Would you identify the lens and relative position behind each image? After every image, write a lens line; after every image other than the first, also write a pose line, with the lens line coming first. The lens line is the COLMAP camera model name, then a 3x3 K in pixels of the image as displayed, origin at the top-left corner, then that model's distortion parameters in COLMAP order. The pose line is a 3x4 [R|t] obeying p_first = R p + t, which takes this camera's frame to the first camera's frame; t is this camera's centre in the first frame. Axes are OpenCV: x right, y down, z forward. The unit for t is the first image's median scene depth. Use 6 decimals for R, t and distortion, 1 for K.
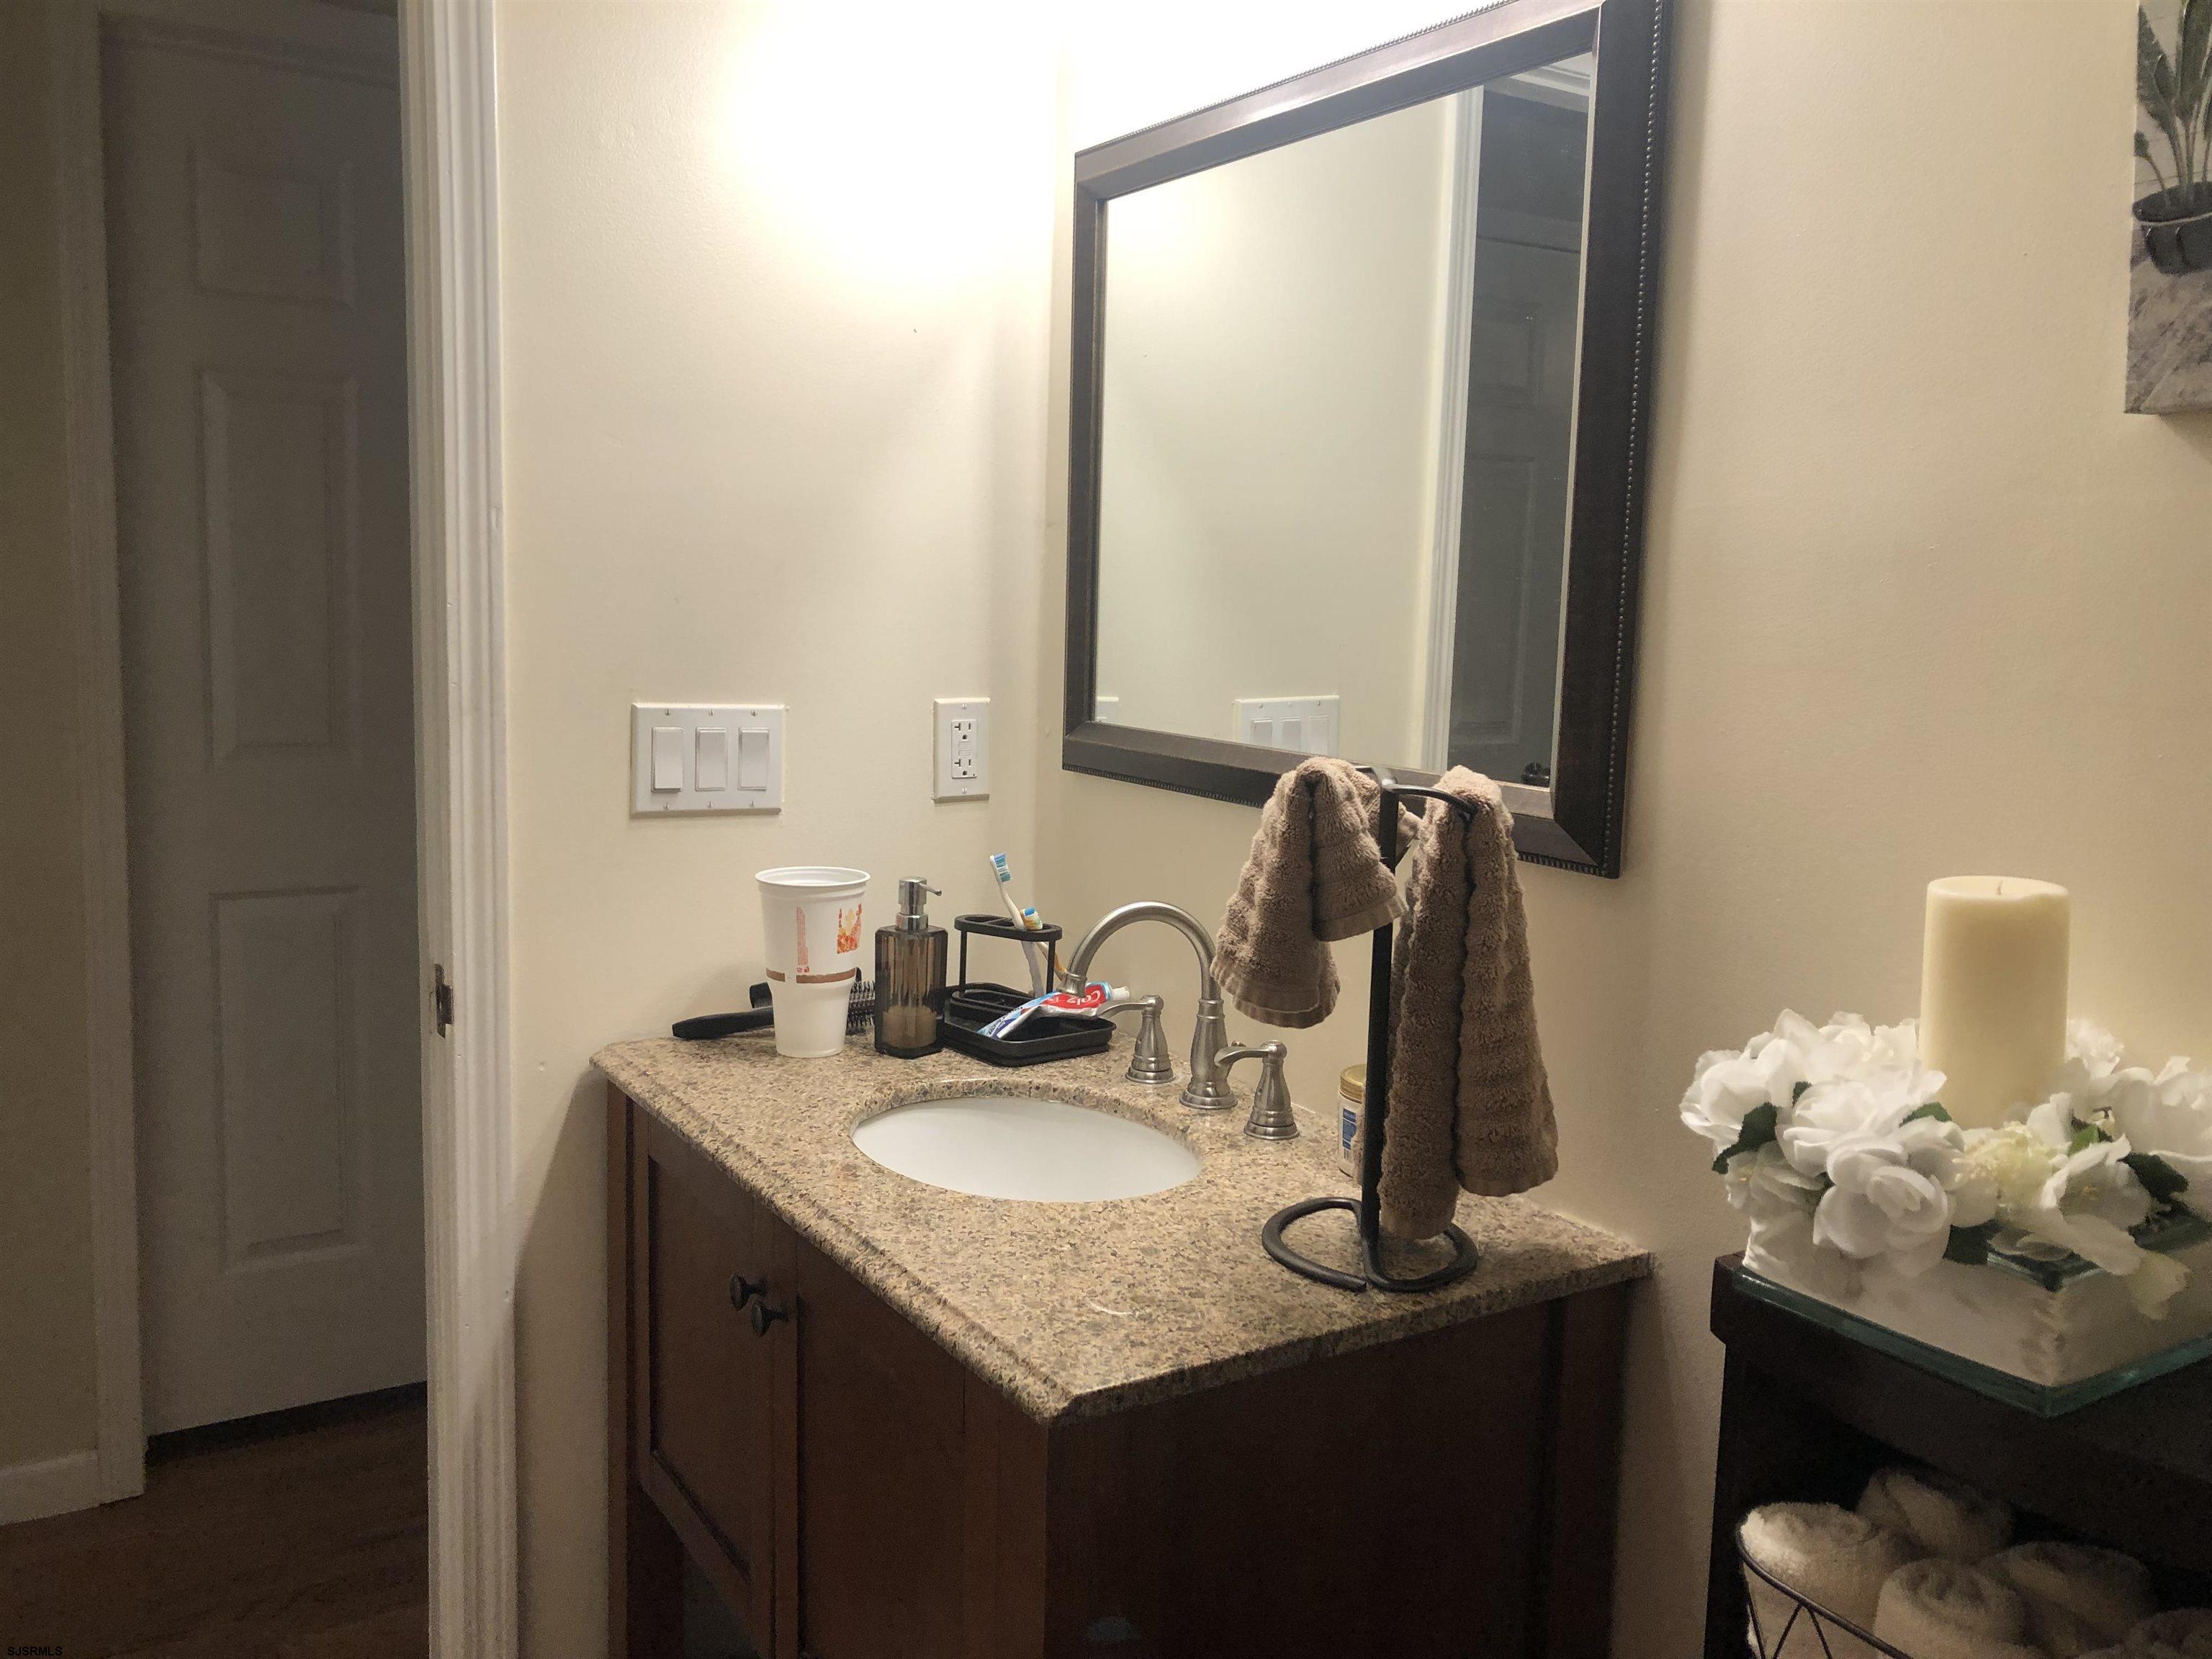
lens RADIAL K [[1781.9, 0, 1106.0], [0, 1781.9, 829.5], [0, 0, 1]] dist [0.003908, 0.000453]
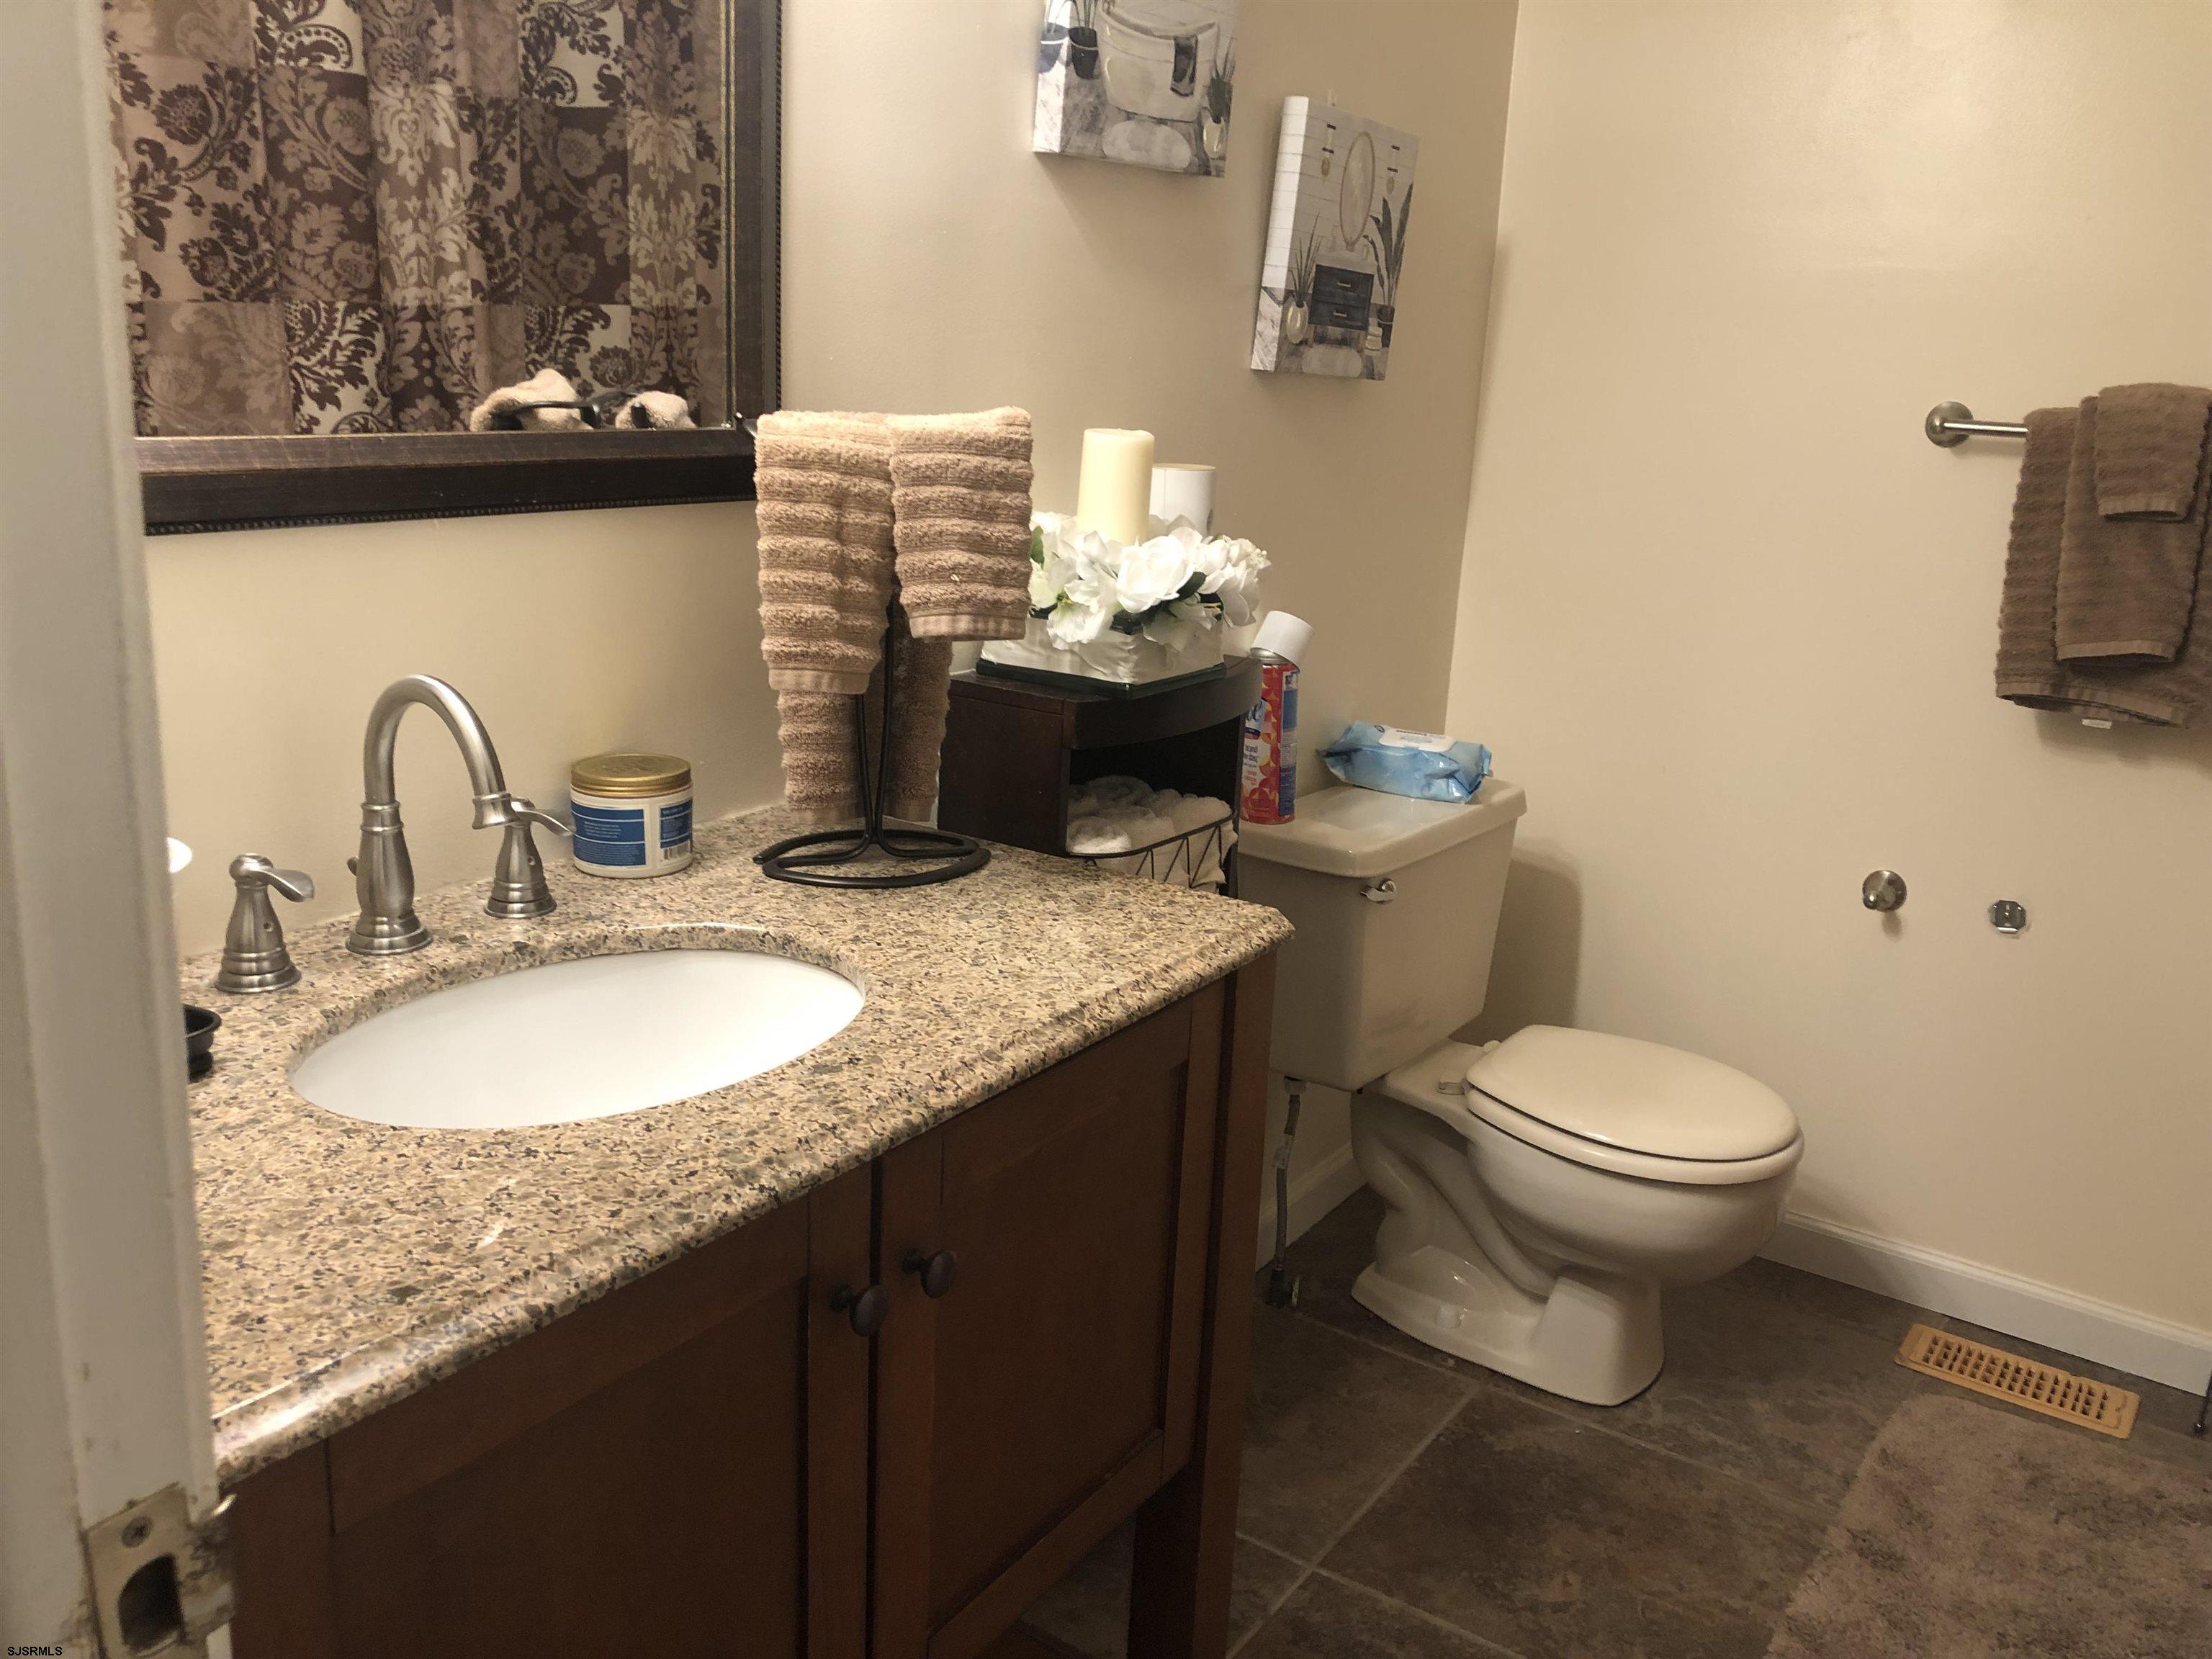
lens RADIAL K [[1781.9, 0, 1106.0], [0, 1781.9, 829.5], [0, 0, 1]] dist [0.003908, 0.000453]
pose [[-0.380237, -0.295664, 0.876357, -0.887302], [0.072164, 0.935155, 0.346812, -0.161024], [-0.922069, 0.195112, -0.334245, 1.251414]]
